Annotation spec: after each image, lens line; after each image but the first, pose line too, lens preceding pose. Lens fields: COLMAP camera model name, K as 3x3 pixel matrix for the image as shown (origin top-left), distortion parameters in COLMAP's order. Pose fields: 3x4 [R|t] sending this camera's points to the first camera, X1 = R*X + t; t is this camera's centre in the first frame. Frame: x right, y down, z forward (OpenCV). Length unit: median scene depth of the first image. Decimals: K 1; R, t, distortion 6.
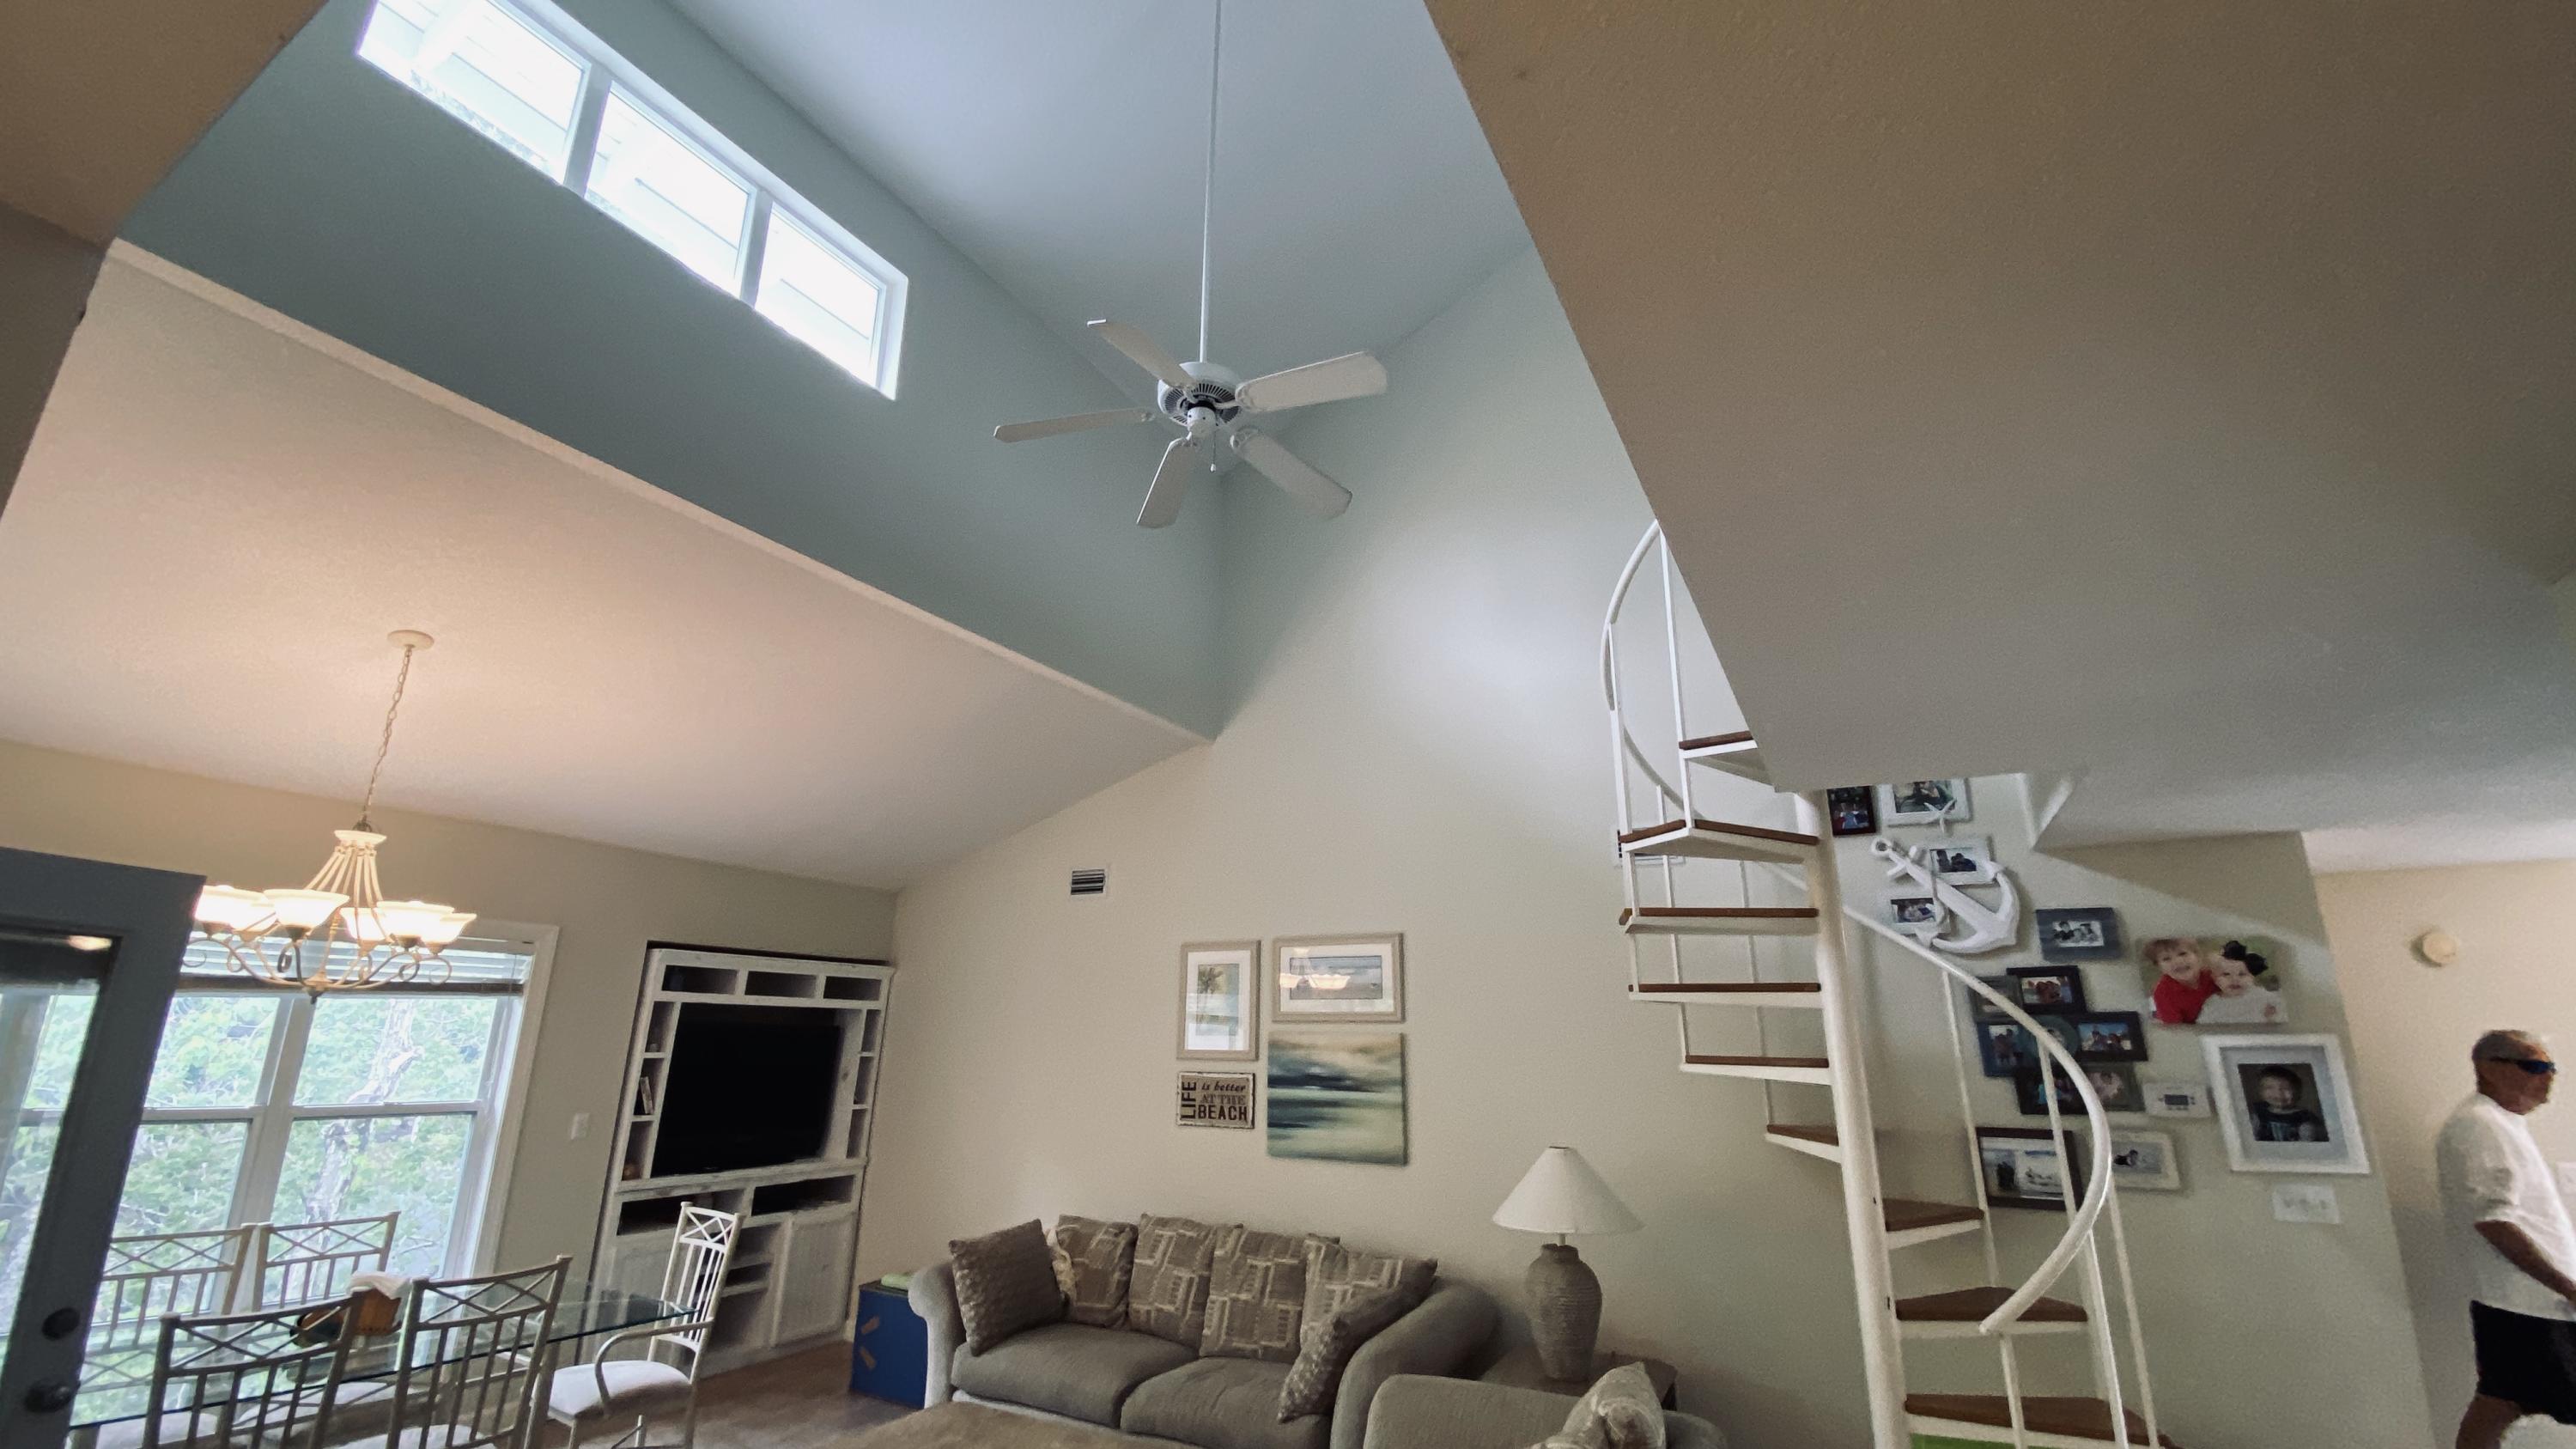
lens RADIAL K [[1039.8, 0, 1285.2], [0, 1039.8, 720.7], [0, 0, 1]] dist [0.000701, -0.000500]
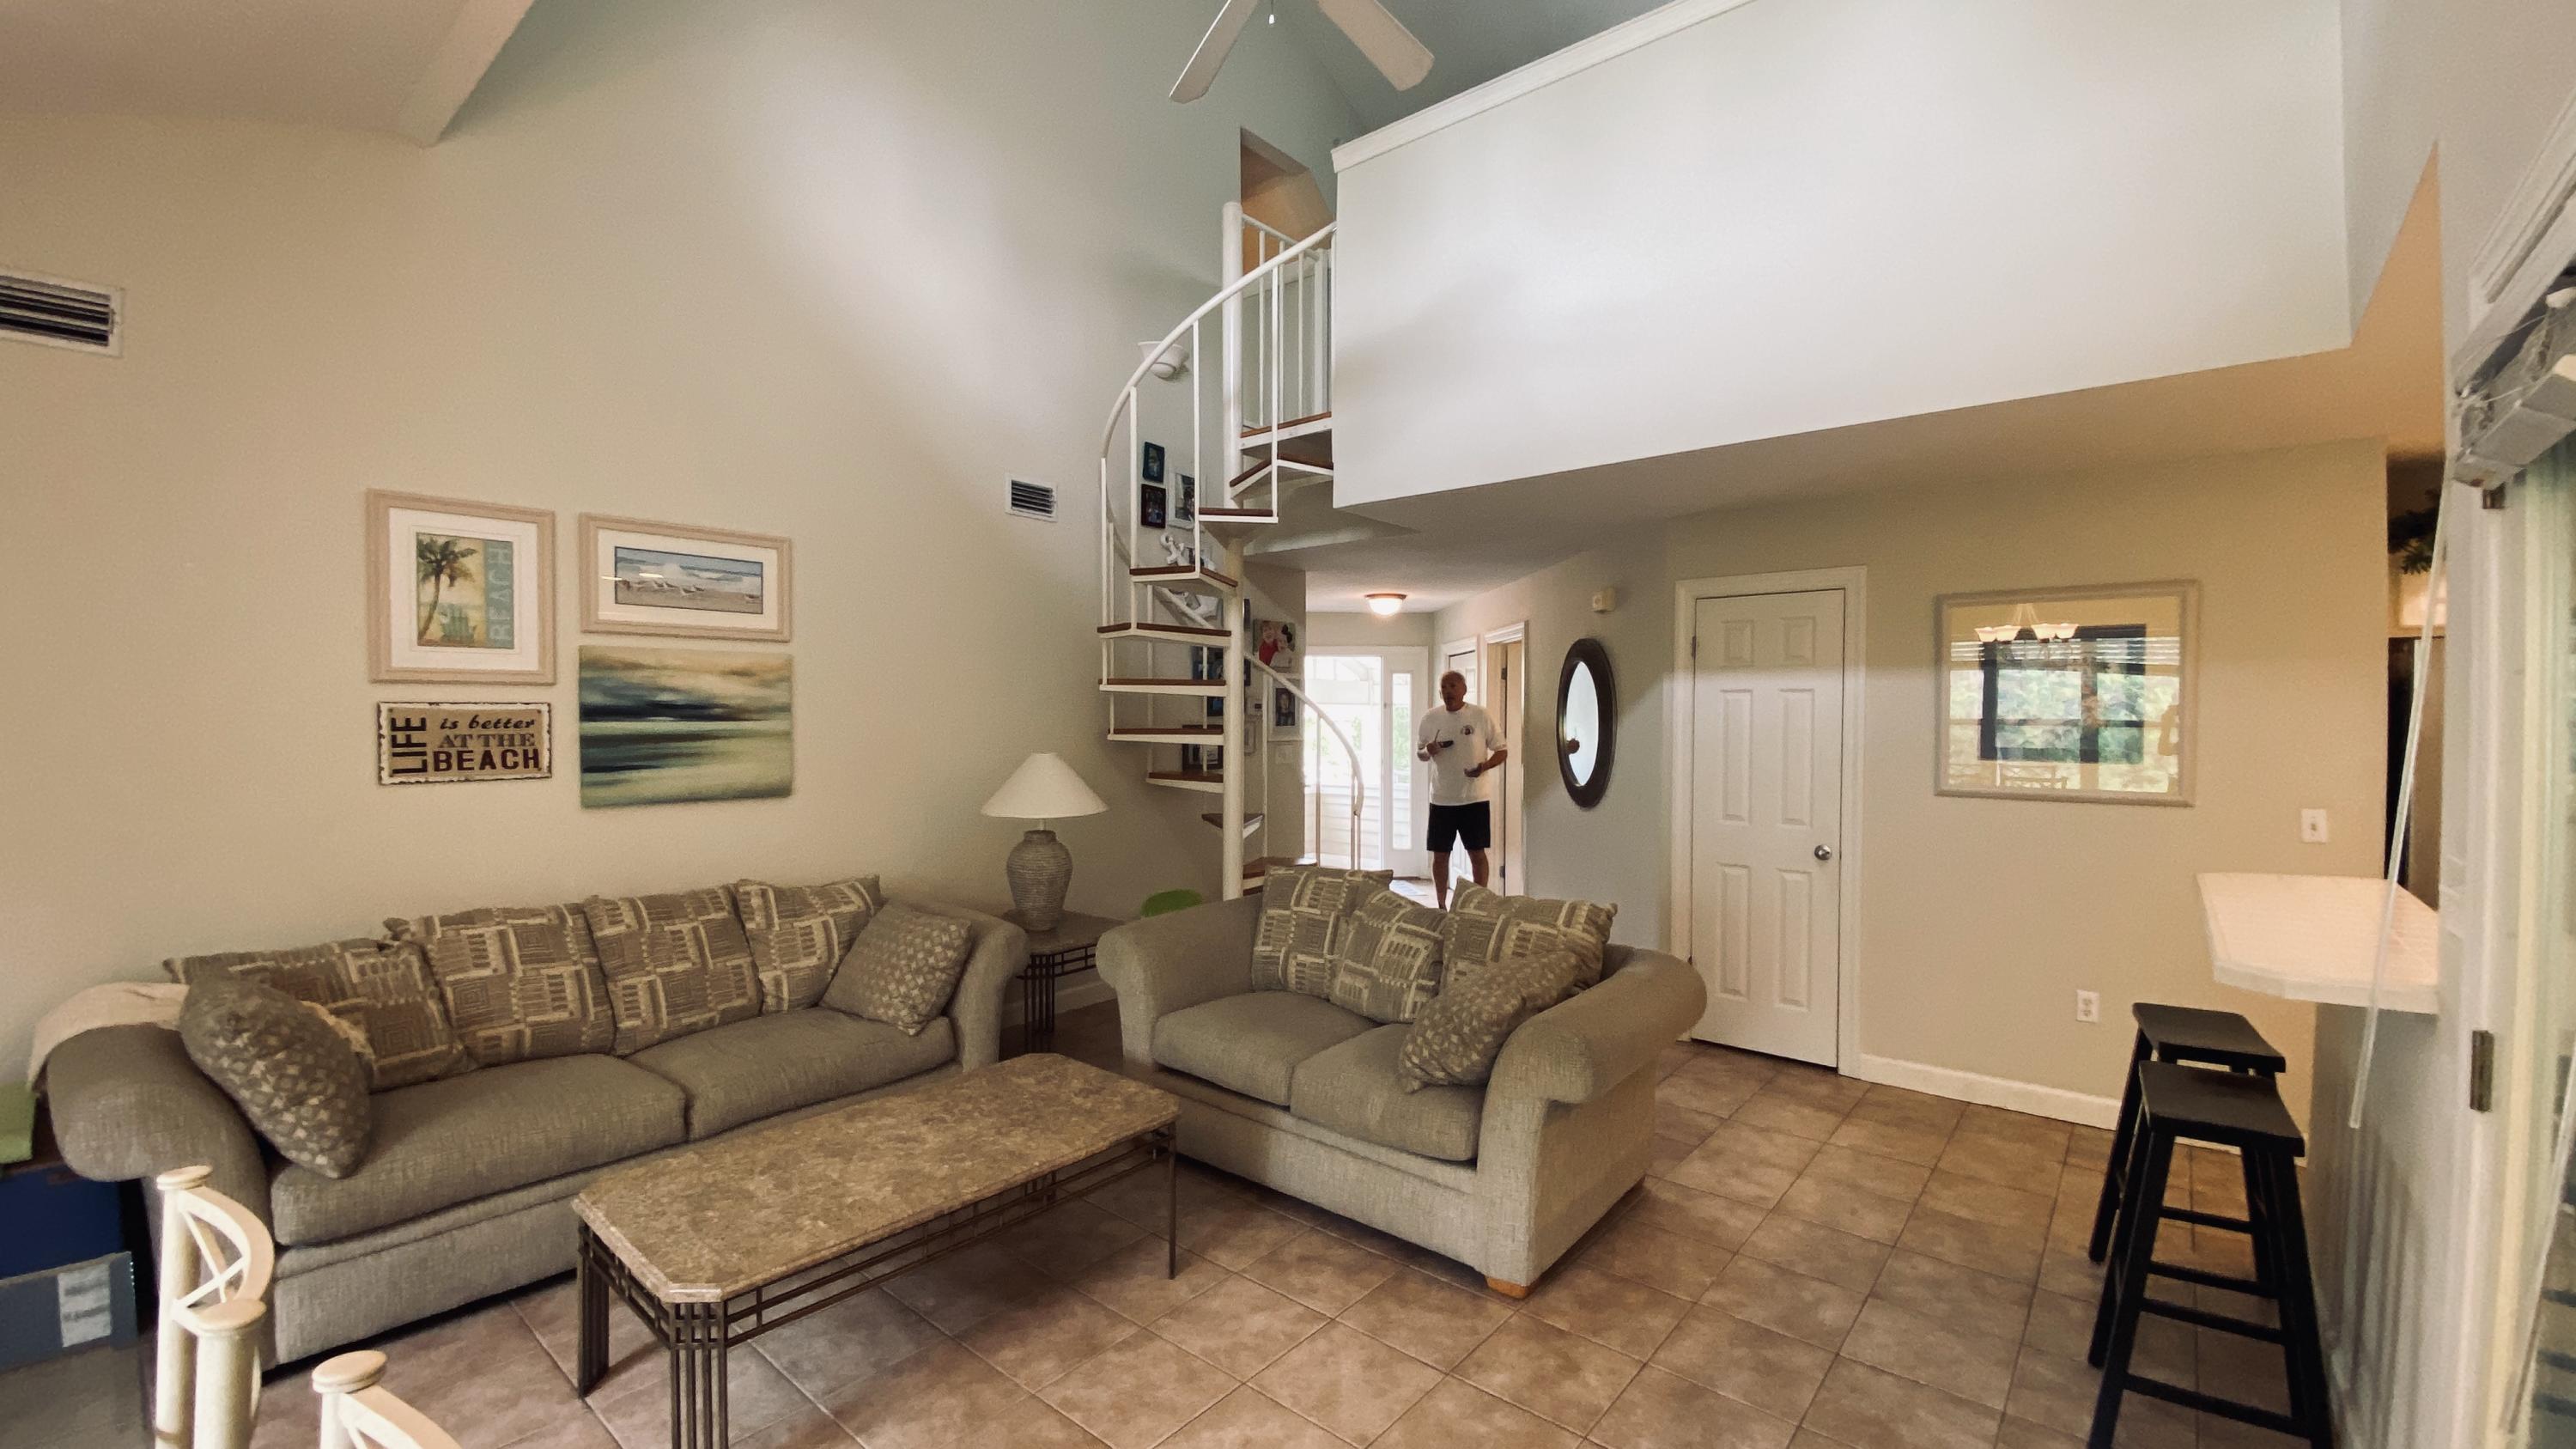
lens RADIAL K [[1036.3, 0, 1286.8], [0, 1036.3, 731.7], [0, 0, 1]] dist [0.001245, -0.008816]
pose [[0.195711, -0.030449, 0.980189, -0.611330], [-0.287177, 0.953921, 0.086972, 0.158736], [-0.937671, -0.298509, 0.177949, 0.417166]]
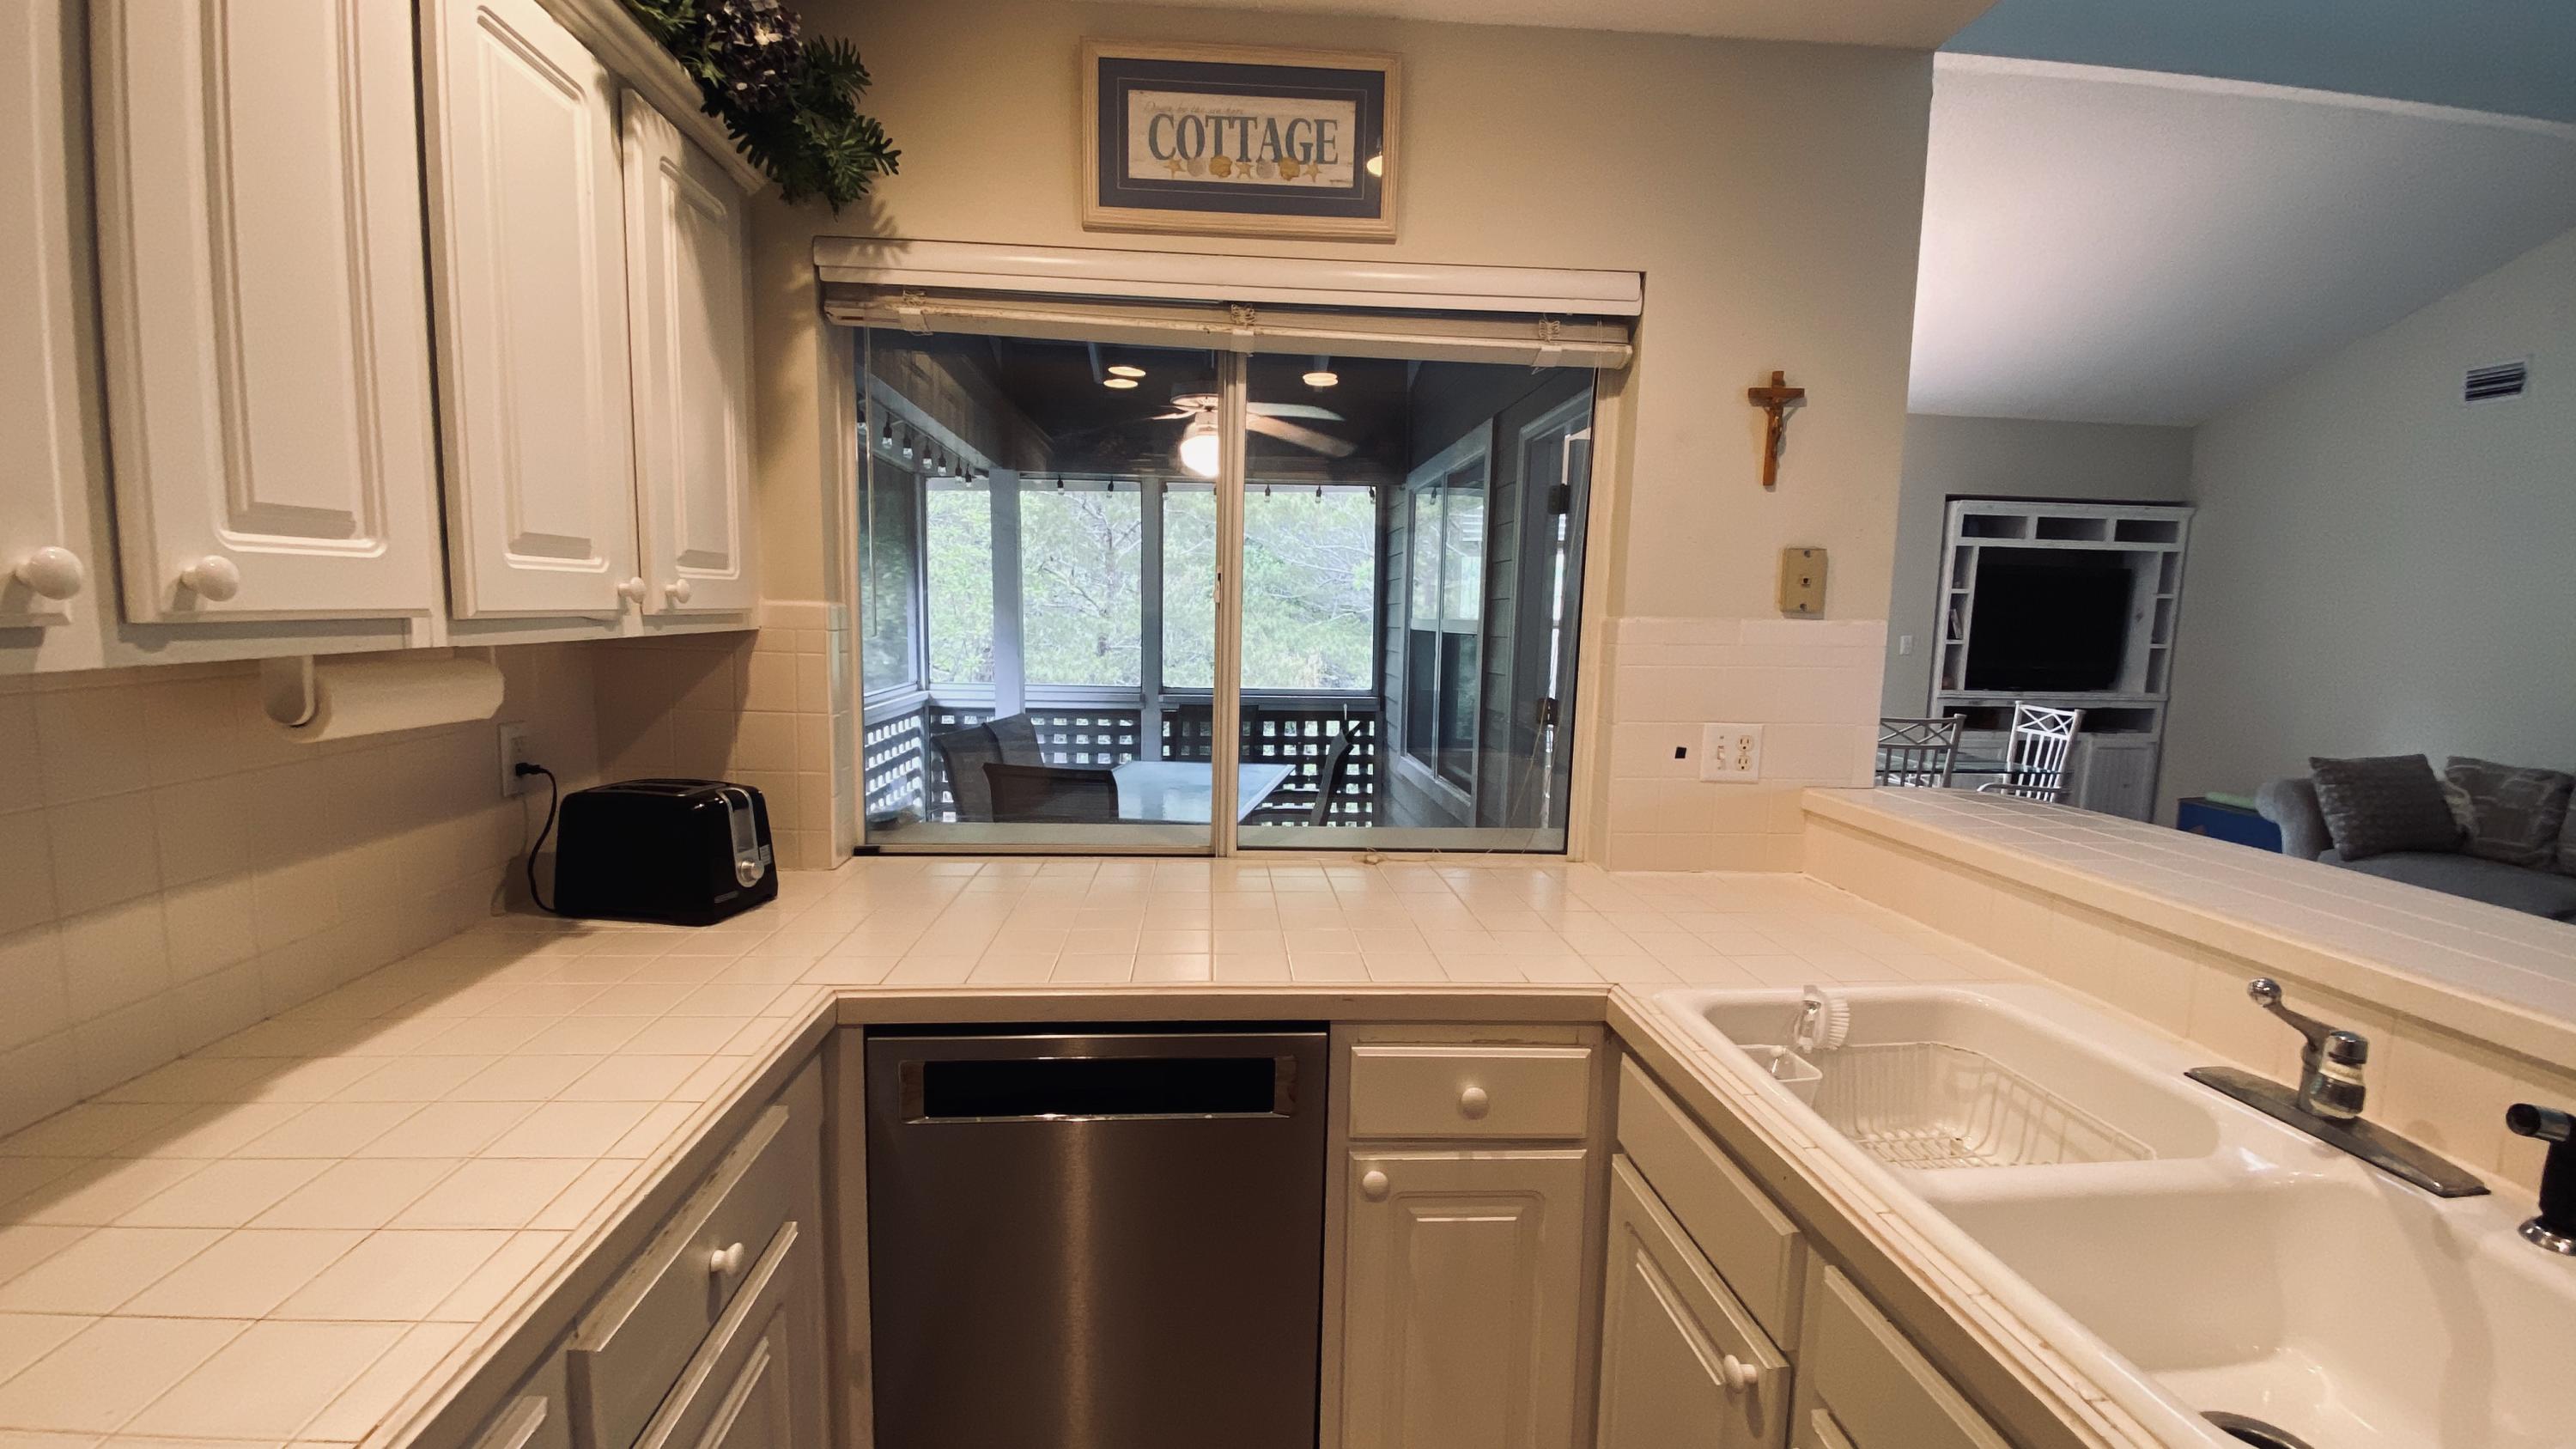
lens RADIAL K [[1058.6, 0, 1288.0], [0, 1058.6, 724.5], [0, 0, 1]] dist [0.002365, -0.013197]
pose [[0.550398, 0.090597, -0.829972, -0.023763], [0.232721, 0.938048, 0.256724, -0.018871], [0.801812, -0.334452, 0.495216, -0.250905]]
